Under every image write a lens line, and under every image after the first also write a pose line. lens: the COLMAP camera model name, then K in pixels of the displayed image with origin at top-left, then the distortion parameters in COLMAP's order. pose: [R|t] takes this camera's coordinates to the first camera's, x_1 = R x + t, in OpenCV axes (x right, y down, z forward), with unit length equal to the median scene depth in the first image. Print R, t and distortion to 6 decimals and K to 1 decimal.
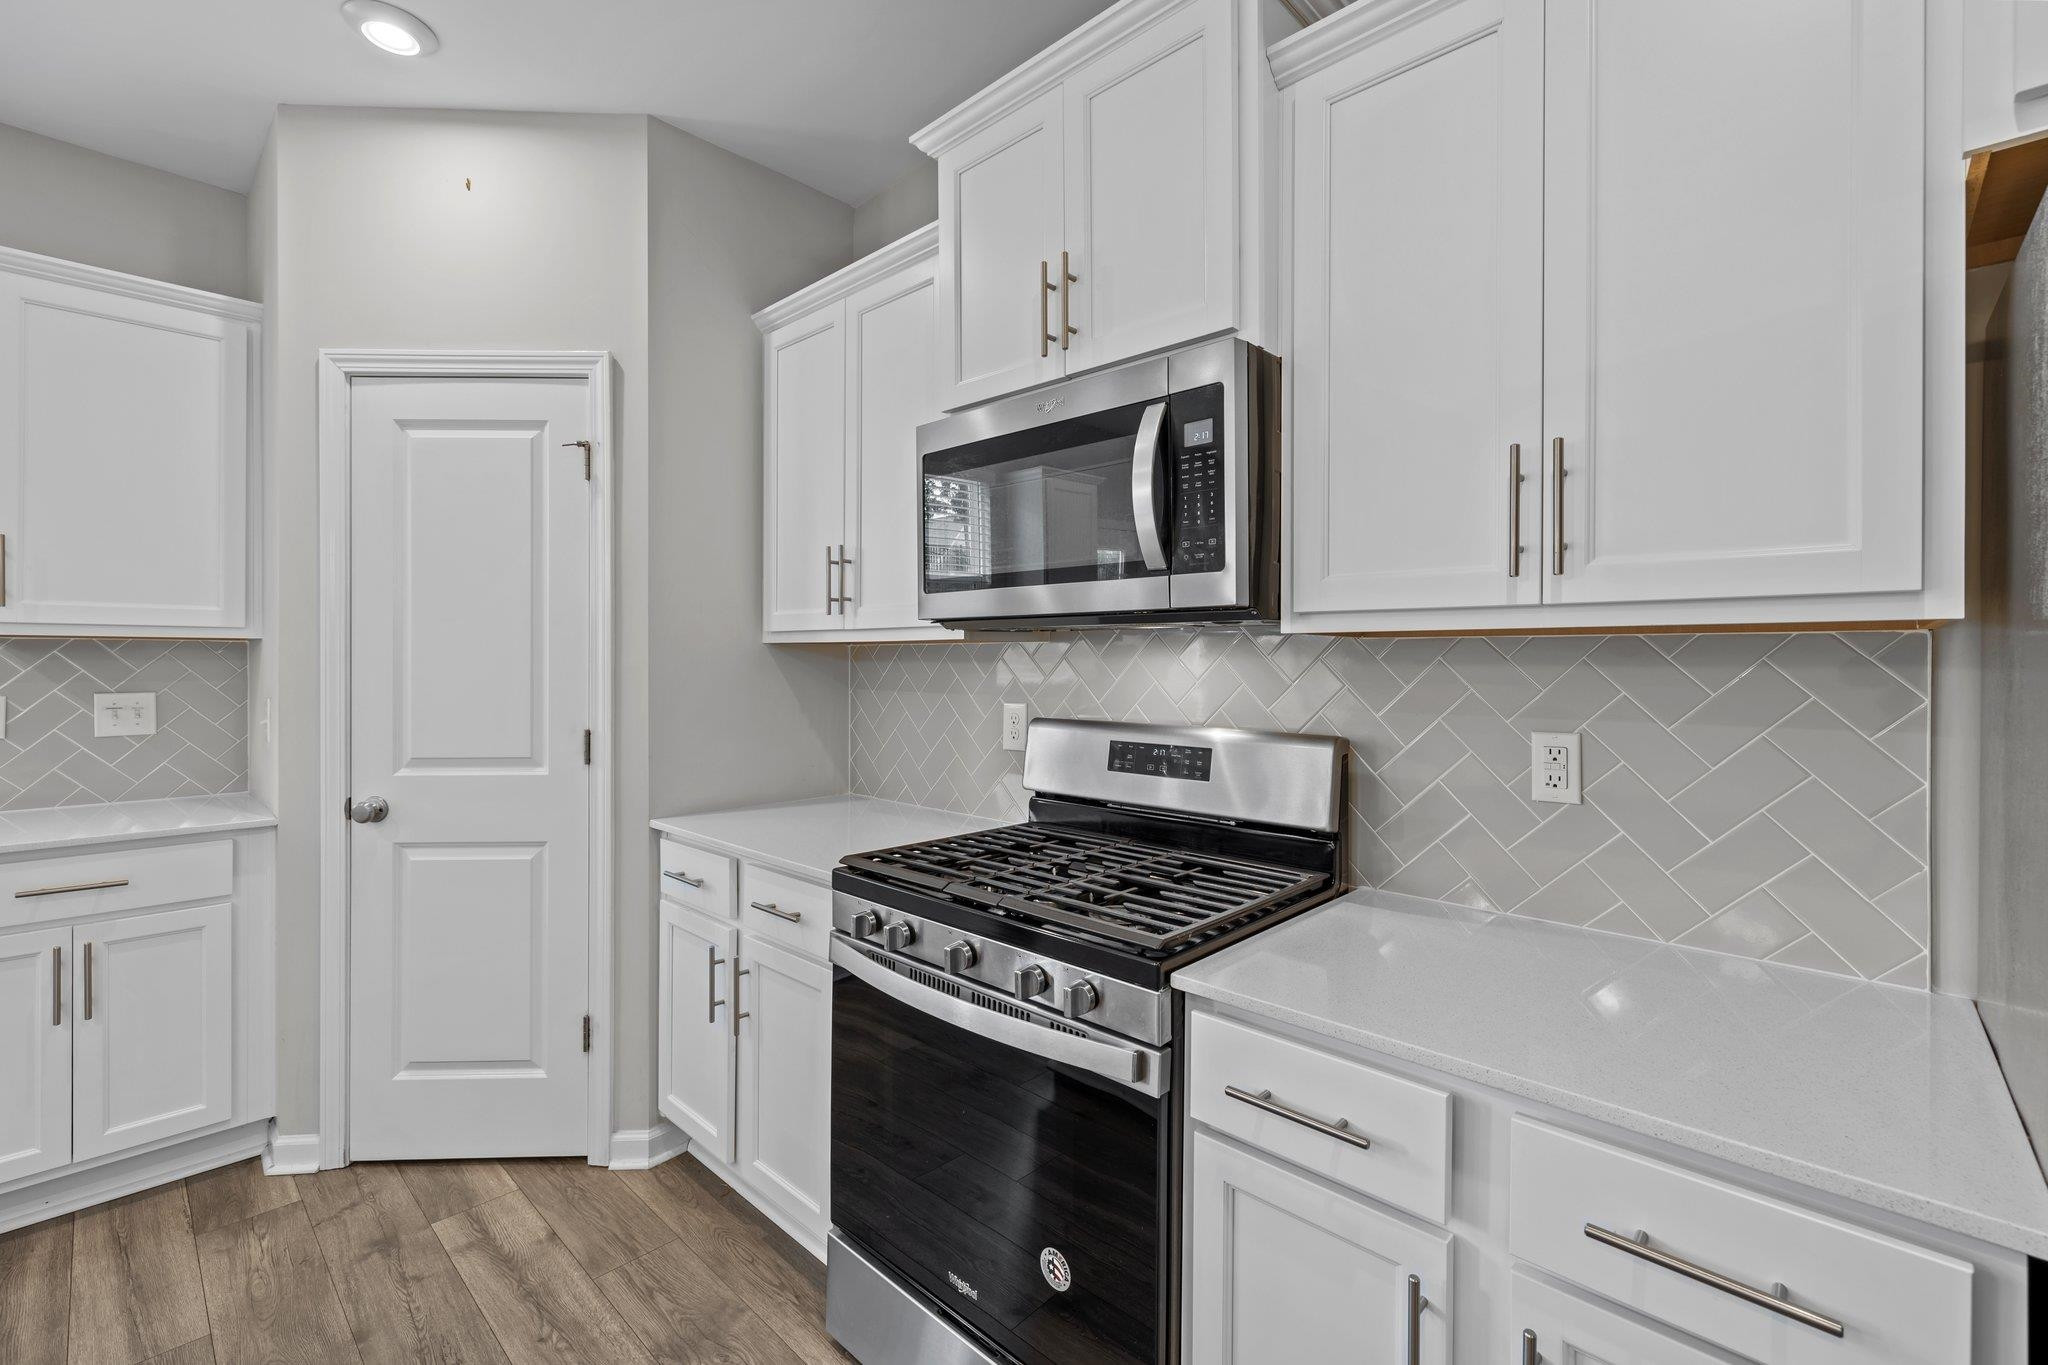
lens RADIAL K [[863.0, 0, 1010.4], [0, 863.0, 659.1], [0, 0, 1]] dist [0.002055, -0.000249]
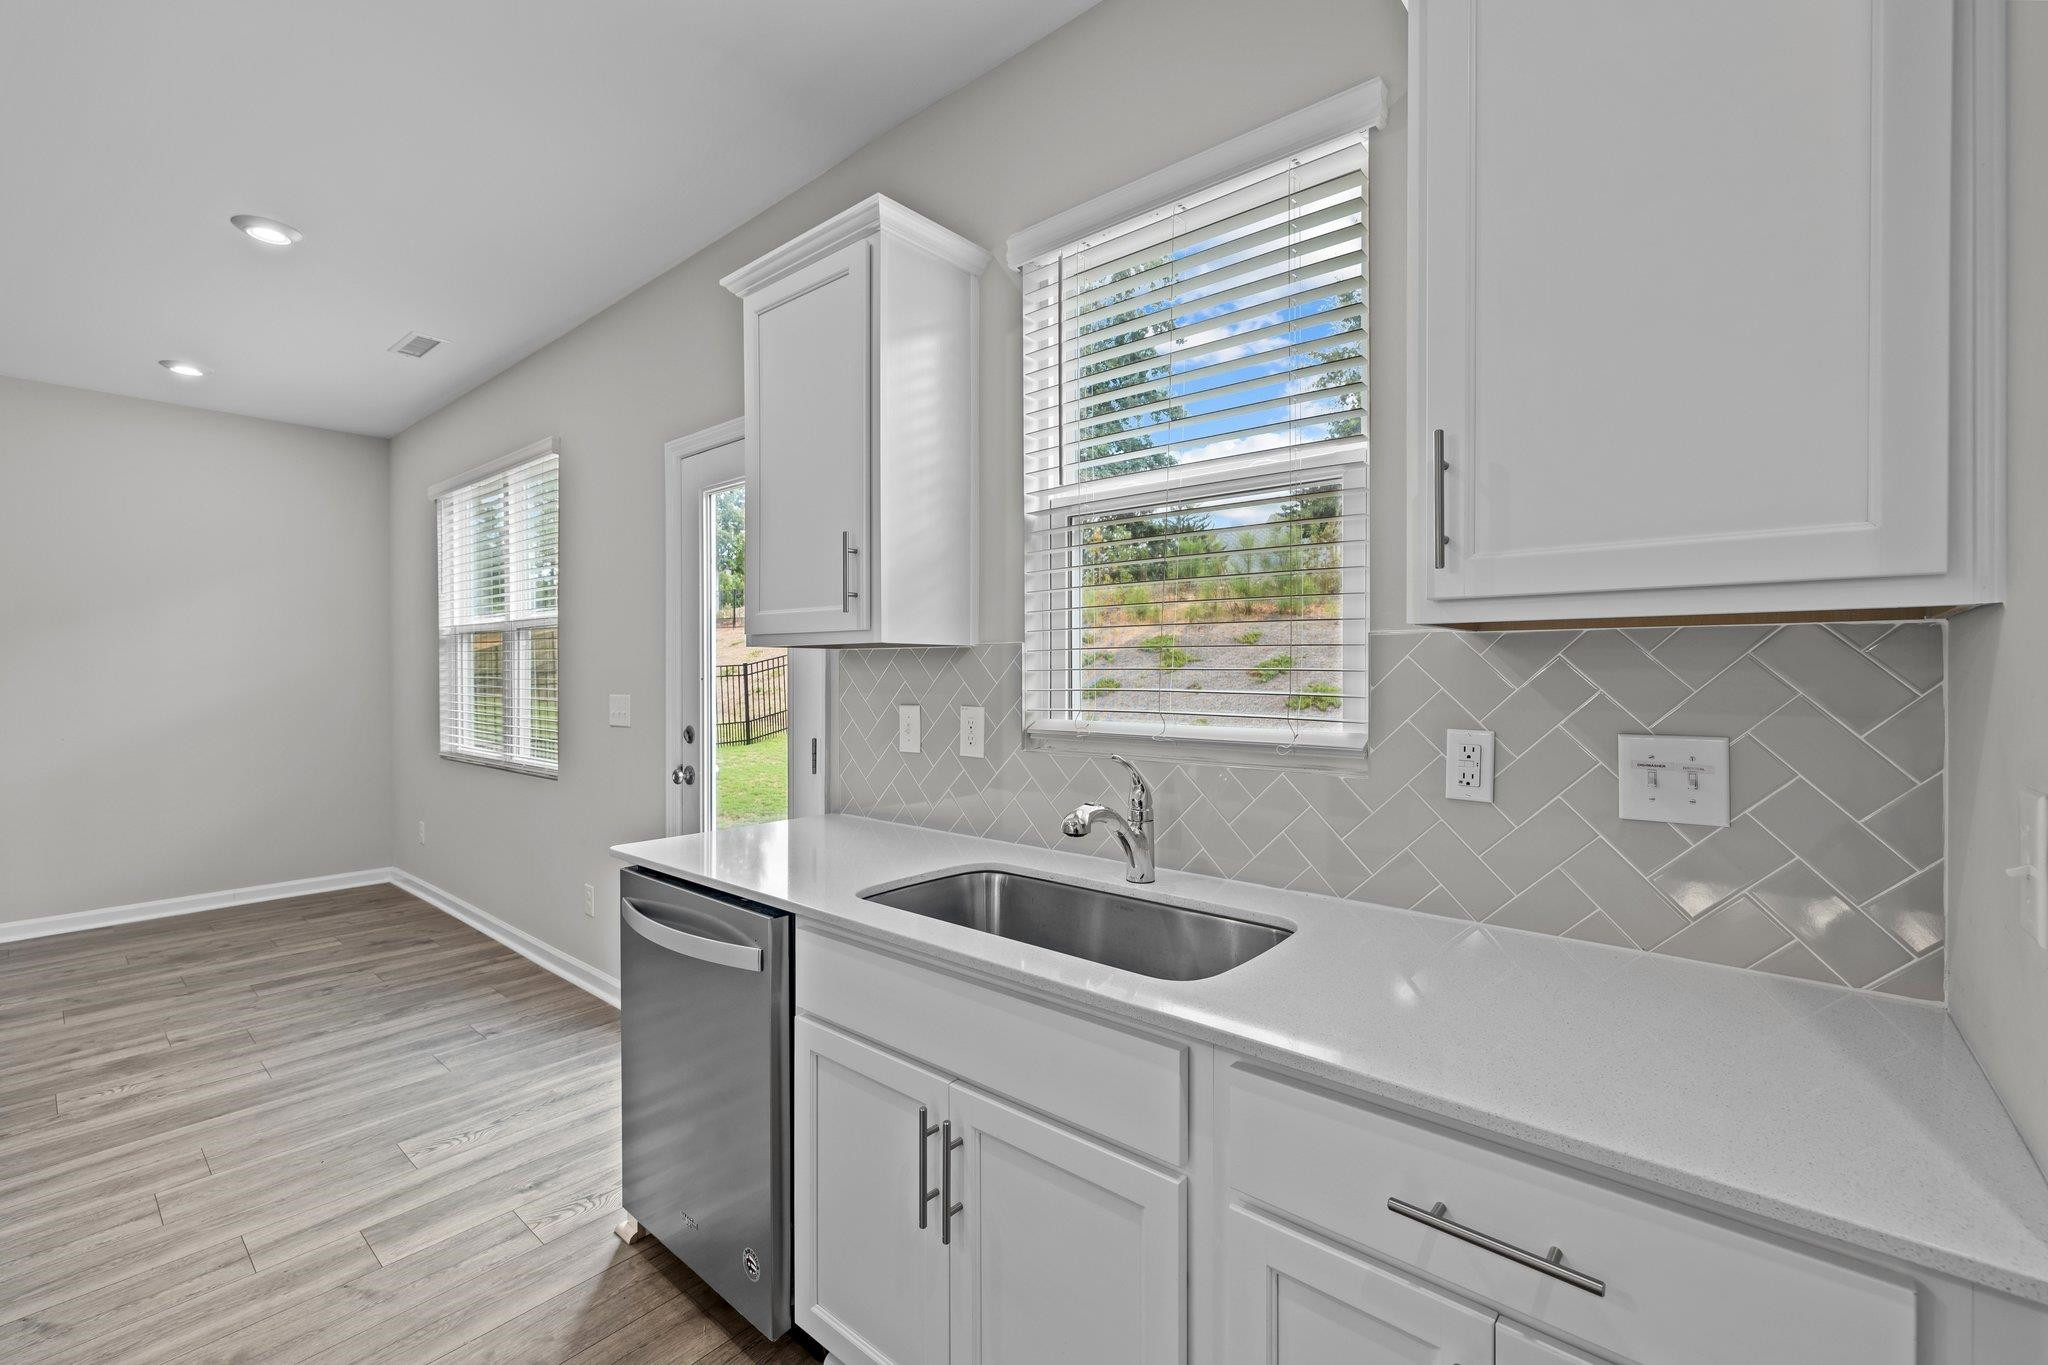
lens RADIAL K [[863.0, 0, 1025.0], [0, 863.0, 678.8], [0, 0, 1]] dist [0.002055, -0.000249]
pose [[0.059075, 0.007242, -0.998227, -0.627355], [0.004585, 0.999961, 0.007525, 0.001125], [0.998243, -0.005021, 0.059040, 0.683704]]
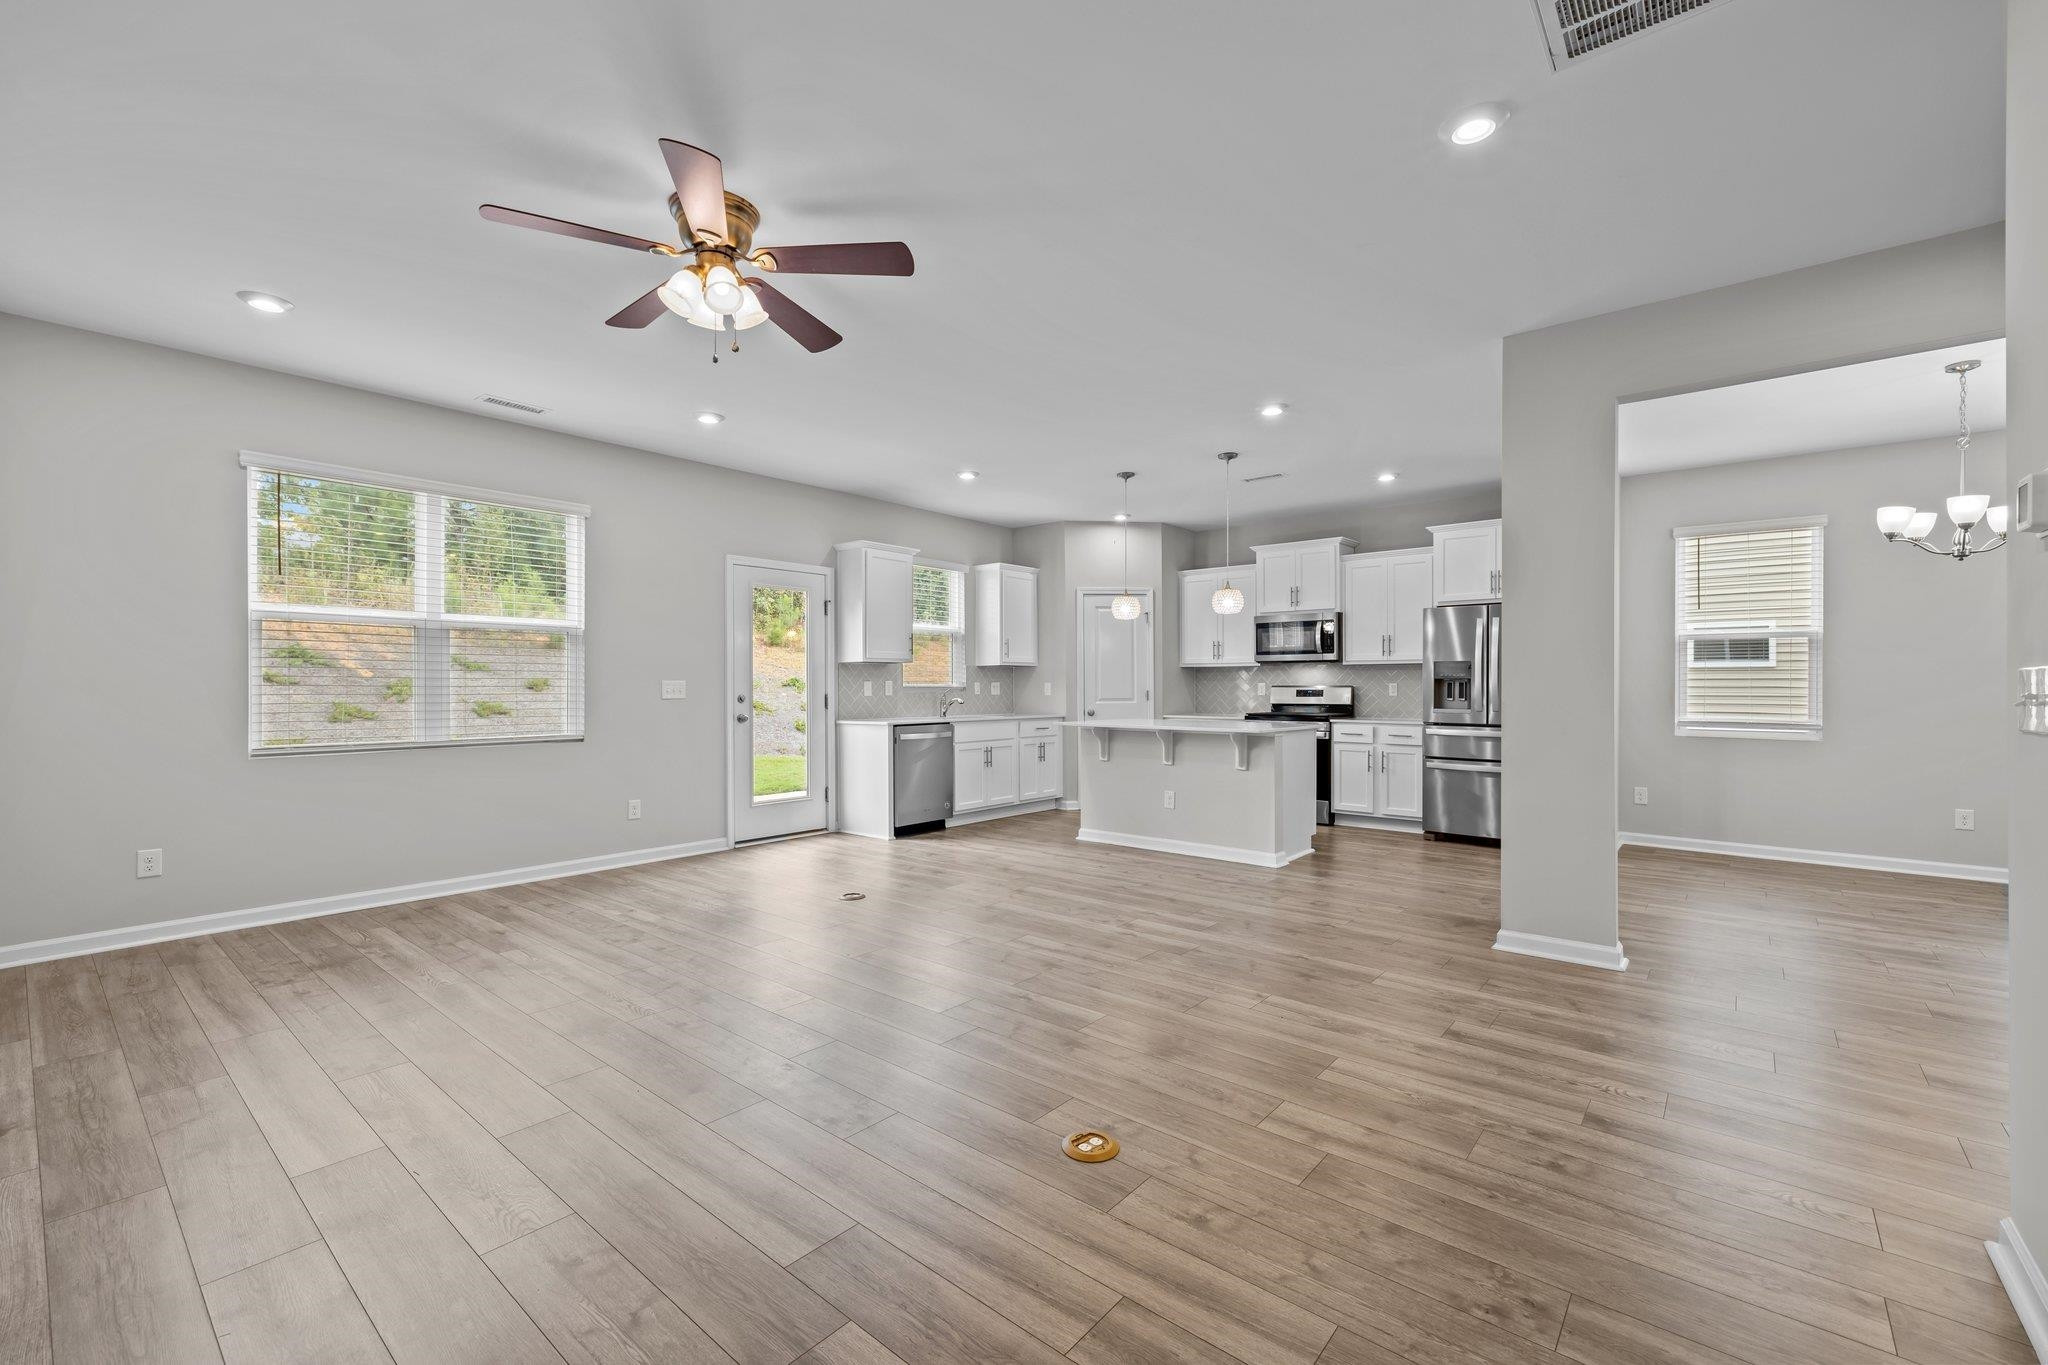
lens RADIAL K [[863.0, 0, 1017.5], [0, 863.0, 683.4], [0, 0, 1]] dist [0.002055, -0.000249]
pose [[0.998015, -0.004031, 0.062841, -1.301575], [0.003992, 0.999992, 0.000755, 0.047778], [-0.062843, -0.000503, 0.998023, -2.689206]]
